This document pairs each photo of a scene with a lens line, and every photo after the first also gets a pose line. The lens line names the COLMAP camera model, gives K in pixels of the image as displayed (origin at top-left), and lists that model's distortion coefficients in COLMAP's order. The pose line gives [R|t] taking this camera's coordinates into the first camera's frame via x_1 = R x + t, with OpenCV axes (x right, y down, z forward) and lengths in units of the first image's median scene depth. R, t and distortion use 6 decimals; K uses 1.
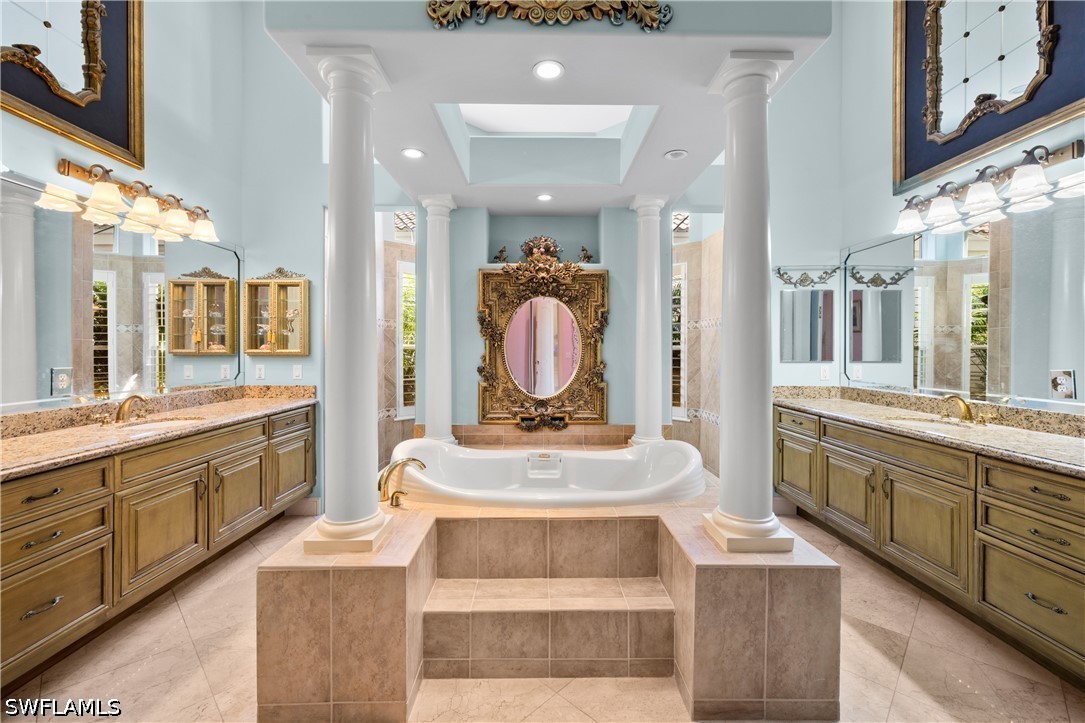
lens RADIAL K [[456.1, 0, 541.8], [0, 456.1, 345.7], [0, 0, 1]] dist [0.000155, 0.000348]
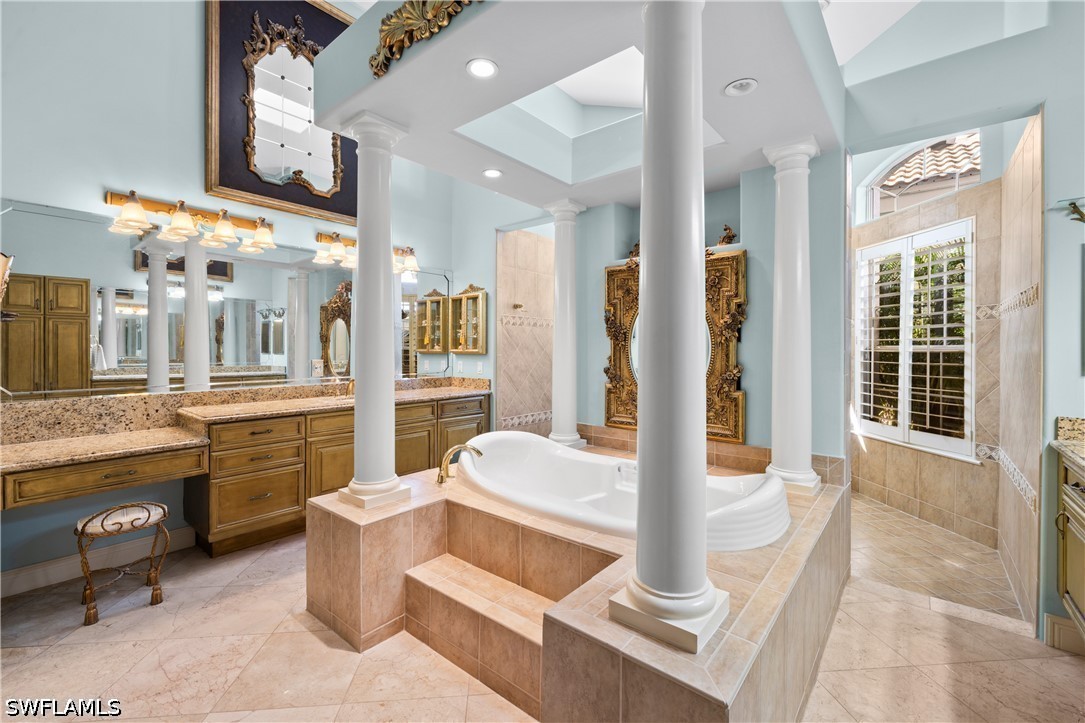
lens RADIAL K [[456.1, 0, 541.8], [0, 456.1, 345.7], [0, 0, 1]] dist [0.000155, 0.000348]
pose [[0.762781, -0.002752, -0.646651, 0.396234], [0.001653, 0.999996, -0.002306, 0.001495], [0.646655, 0.000690, 0.762782, 0.171440]]
